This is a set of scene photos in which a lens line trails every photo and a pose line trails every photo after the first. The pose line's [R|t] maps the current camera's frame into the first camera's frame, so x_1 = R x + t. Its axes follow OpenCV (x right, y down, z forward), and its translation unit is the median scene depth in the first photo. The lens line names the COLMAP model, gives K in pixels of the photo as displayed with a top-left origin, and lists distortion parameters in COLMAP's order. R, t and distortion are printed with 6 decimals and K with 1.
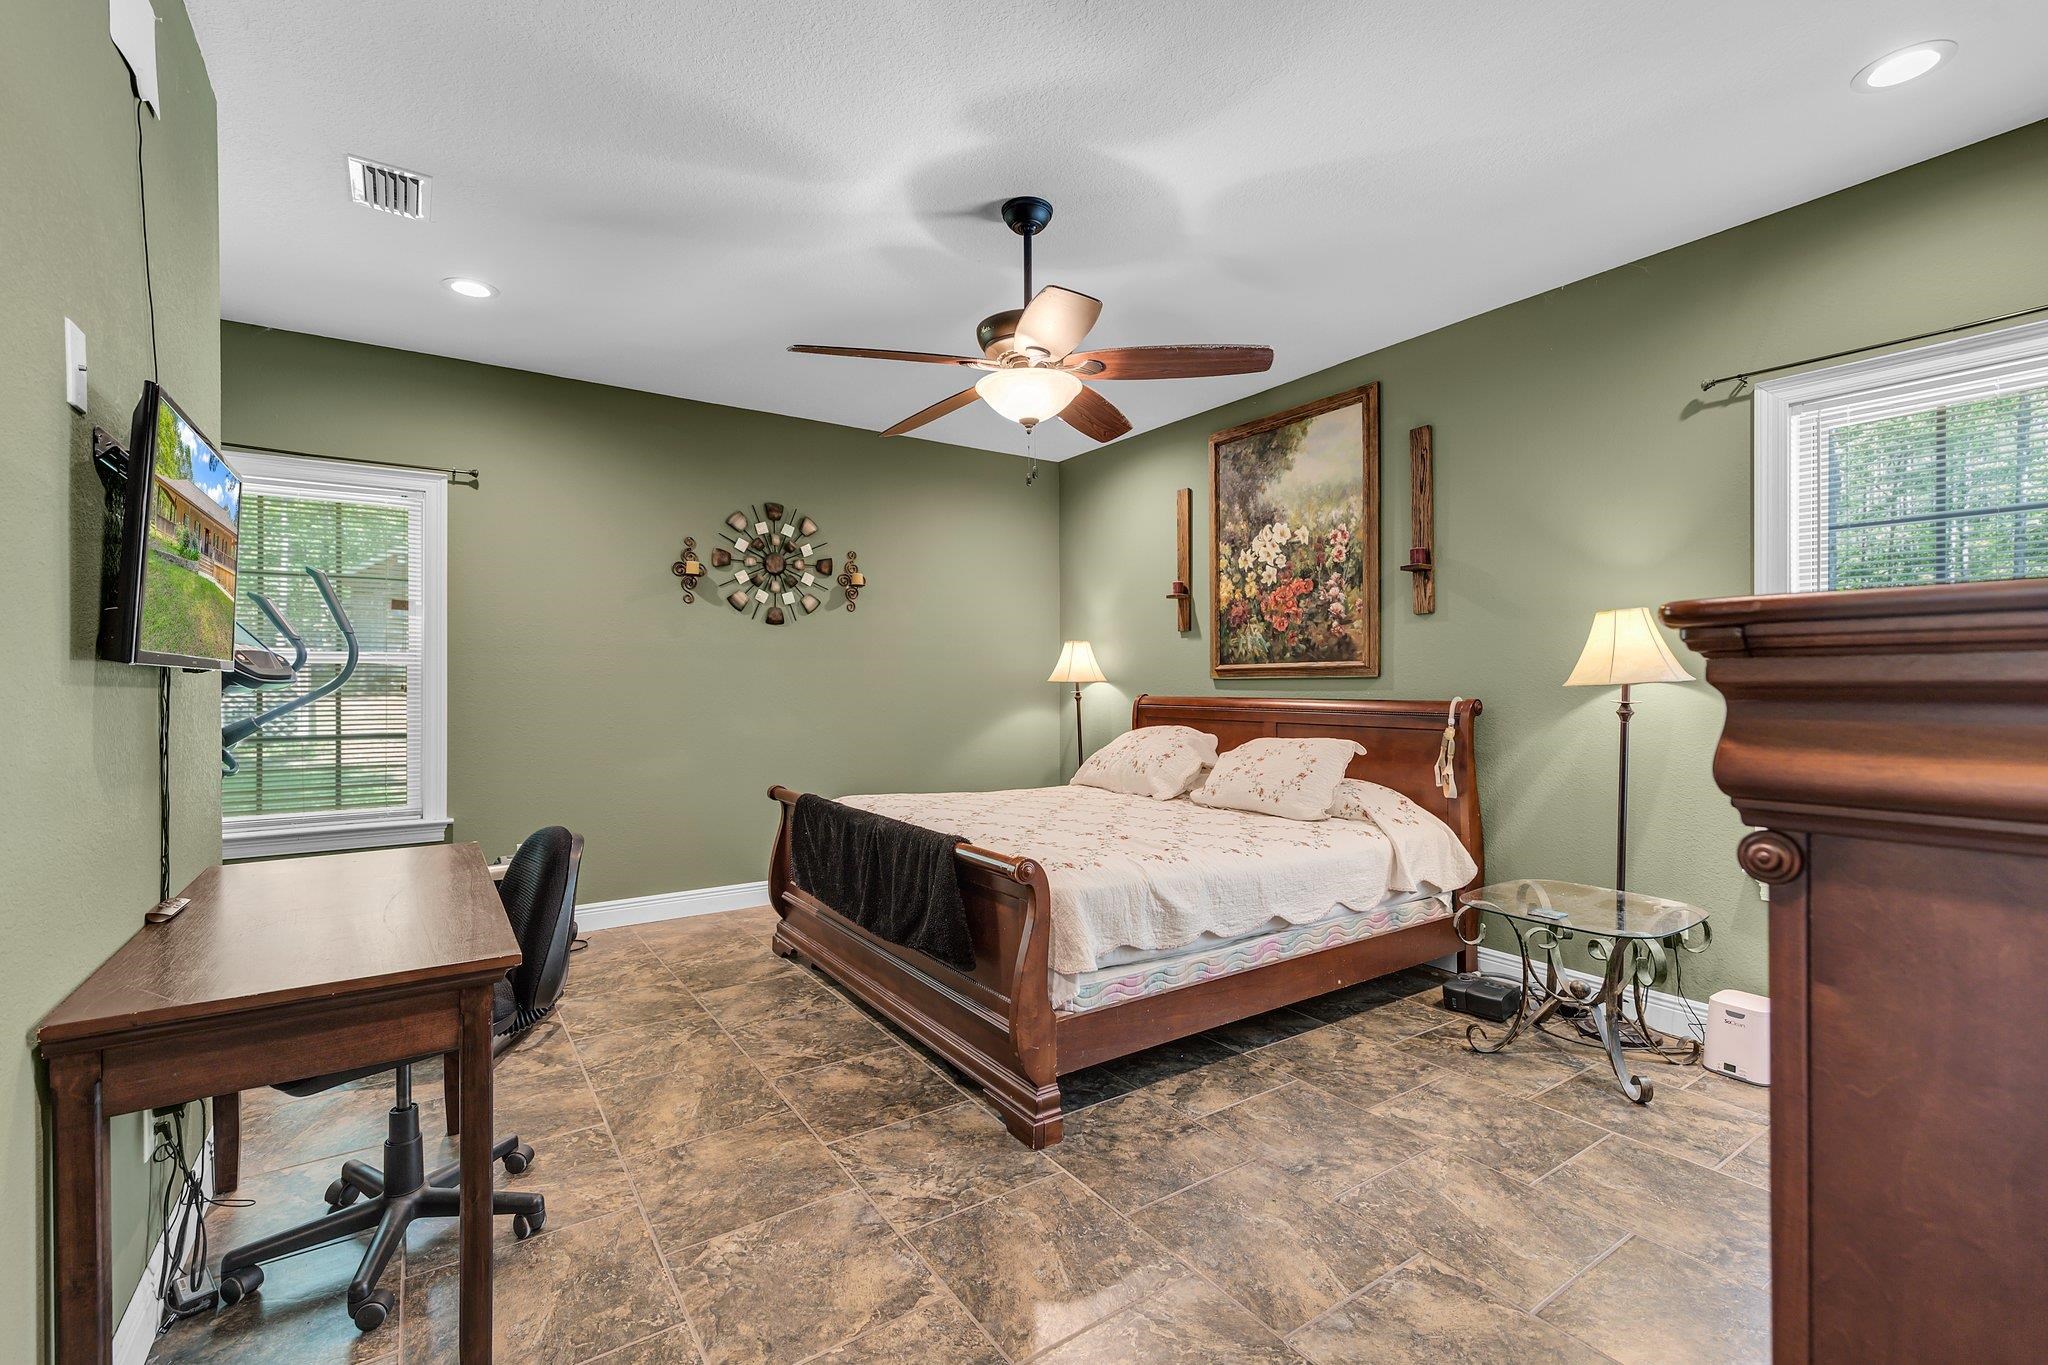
lens RADIAL K [[886.6, 0, 1024.0], [0, 886.6, 682.5], [0, 0, 1]] dist [0.005014, 0.000124]
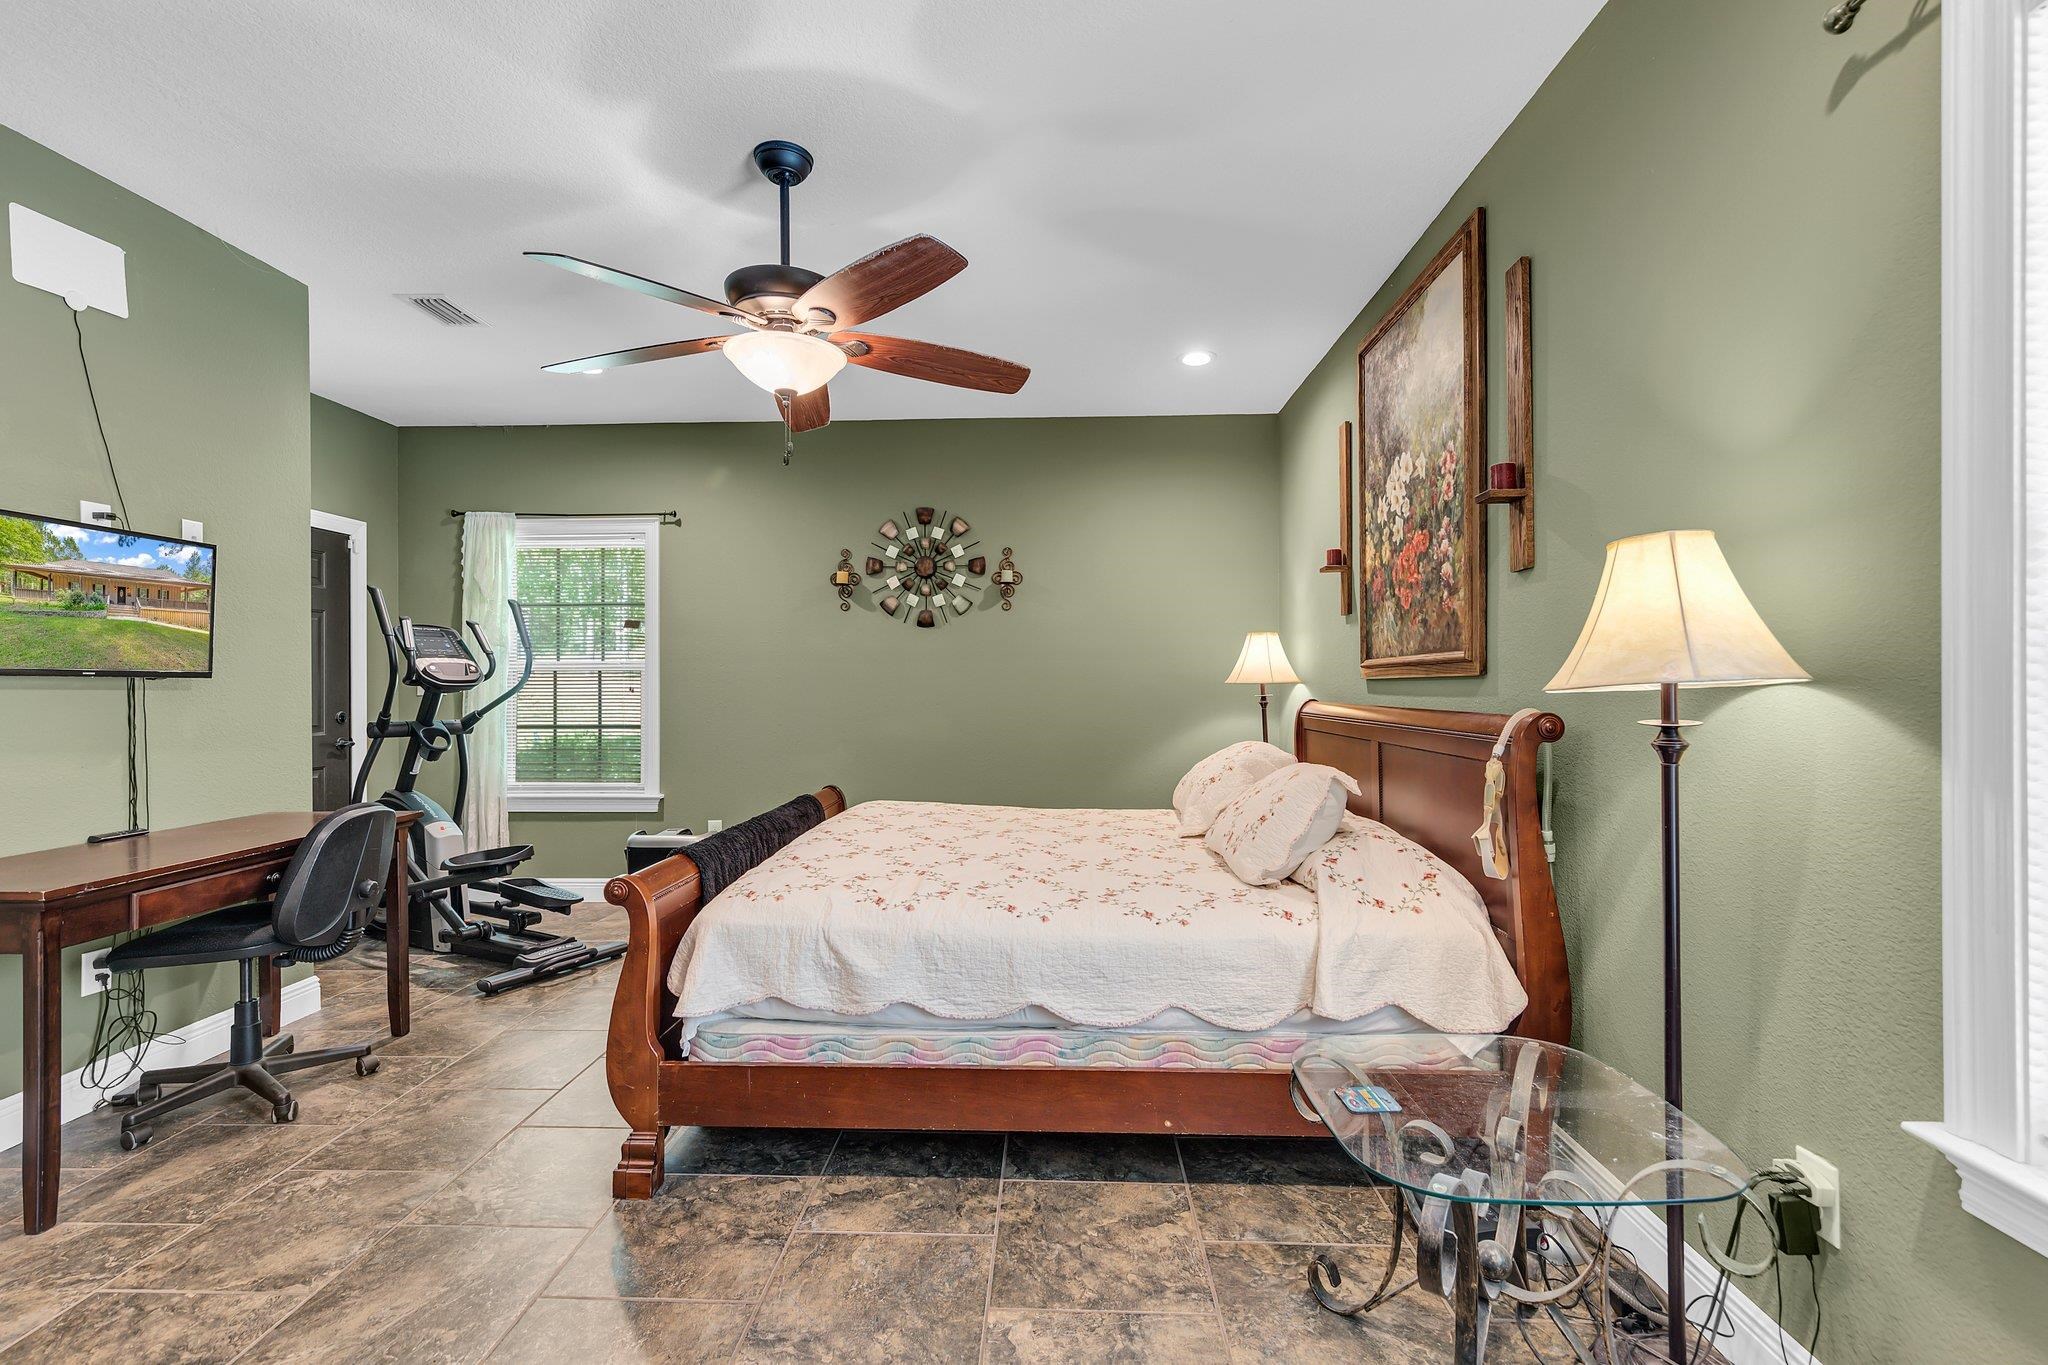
lens RADIAL K [[909.3, 0, 1024.0], [0, 909.3, 682.5], [0, 0, 1]] dist [0.005755, 0.000019]
pose [[0.804419, -0.002120, -0.594058, 0.494828], [0.001615, 0.999998, -0.001381, -0.000732], [0.594060, 0.000152, 0.804421, 0.269056]]
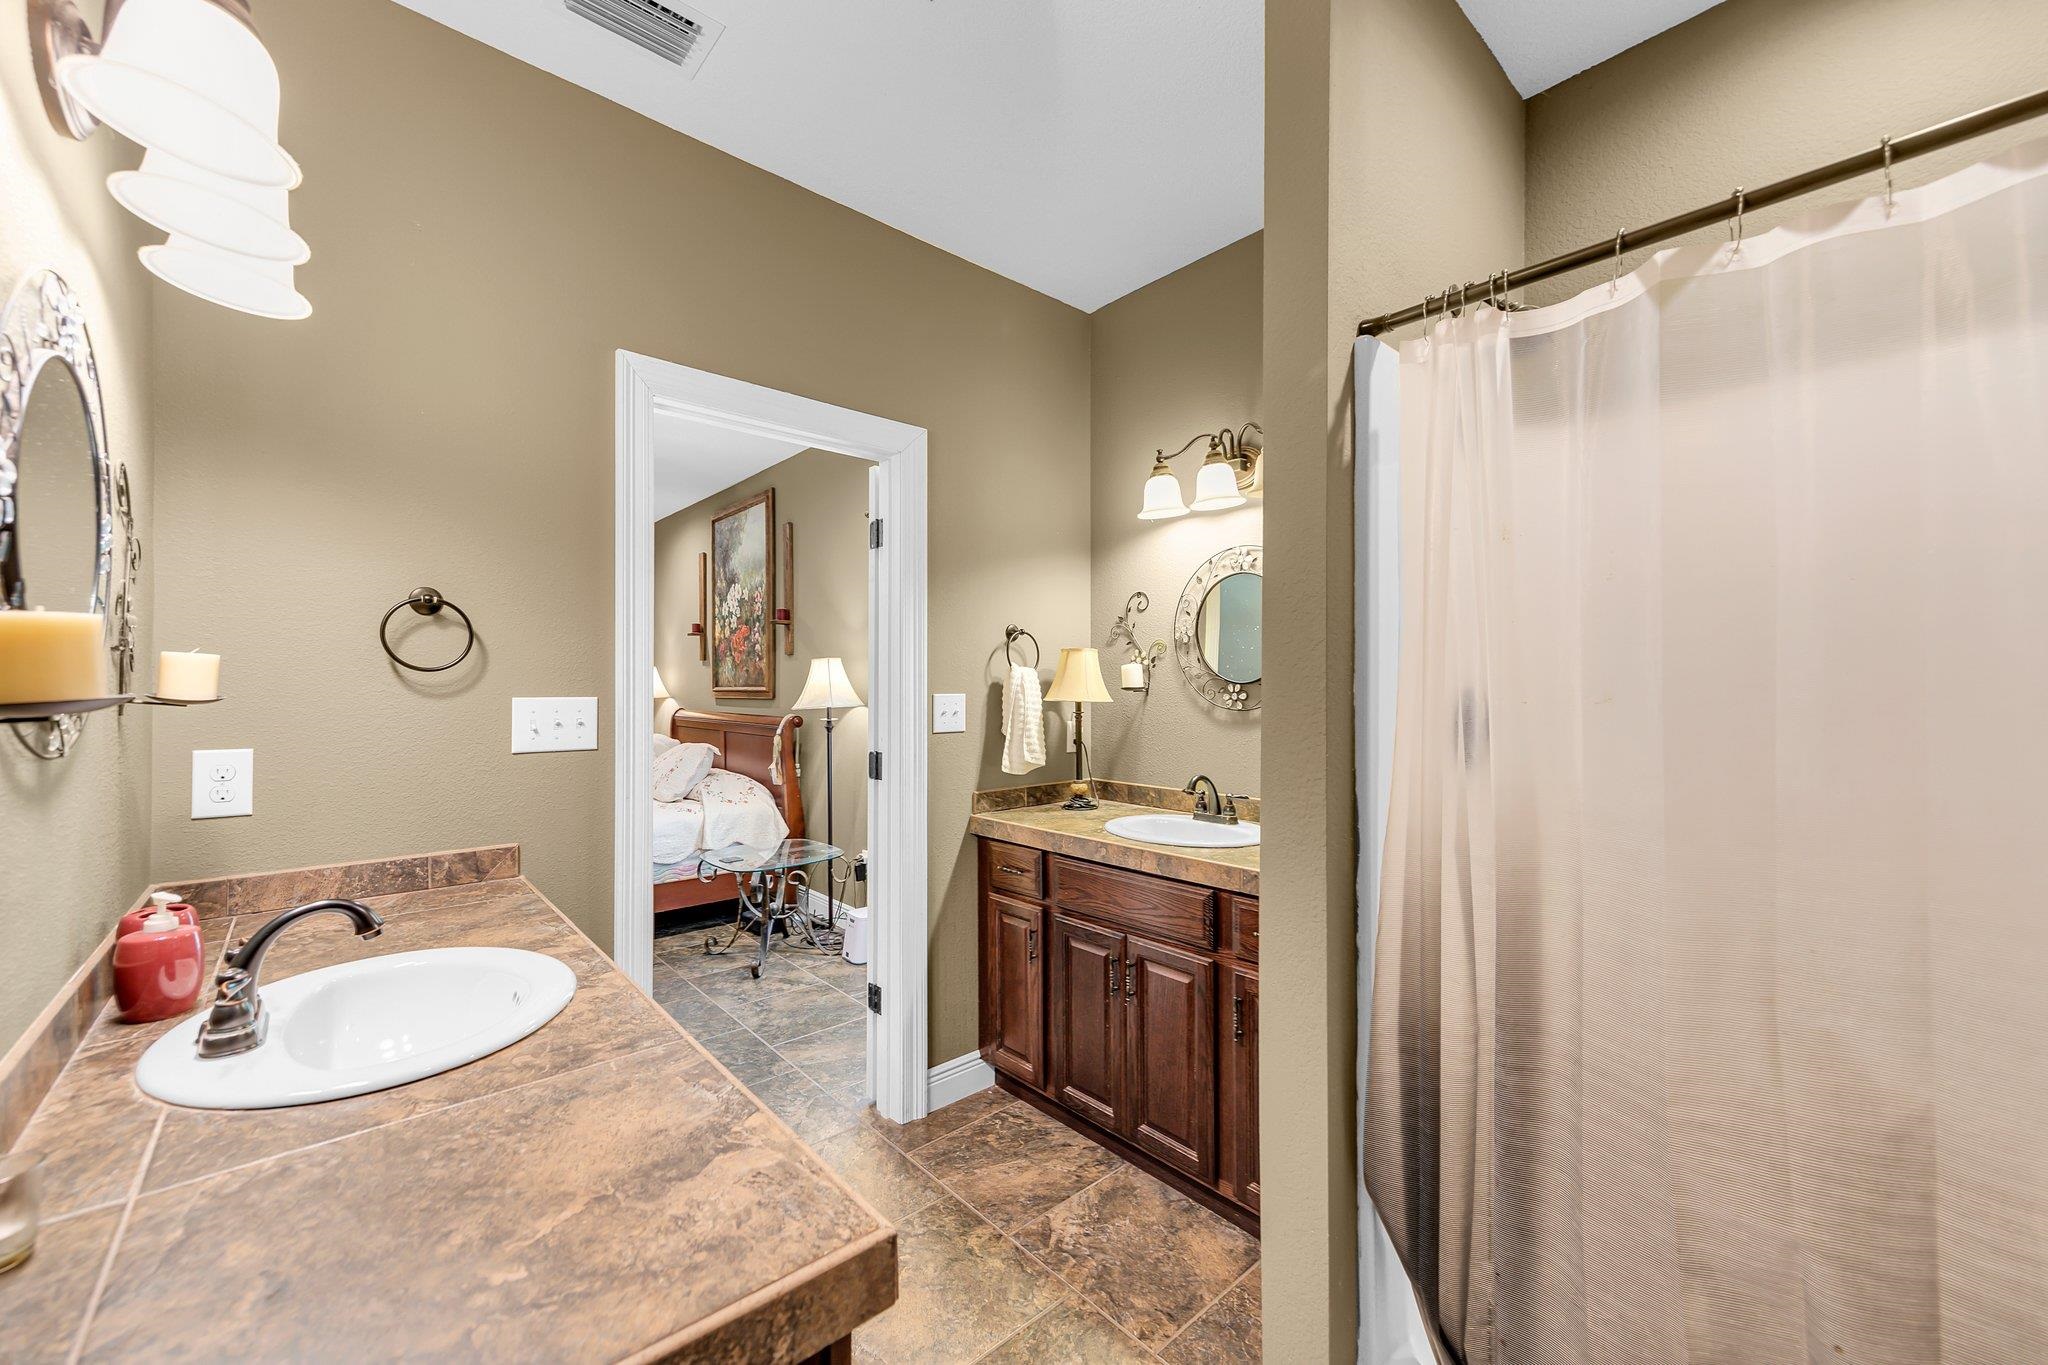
lens RADIAL K [[796.6, 0, 1024.0], [0, 796.6, 682.5], [0, 0, 1]] dist [0.001599, 0.000018]
pose [[0.991934, 0.000662, 0.126752, 0.598498], [-0.000358, 0.999997, -0.002419, -0.027308], [-0.126754, 0.002354, 0.991931, -0.277270]]
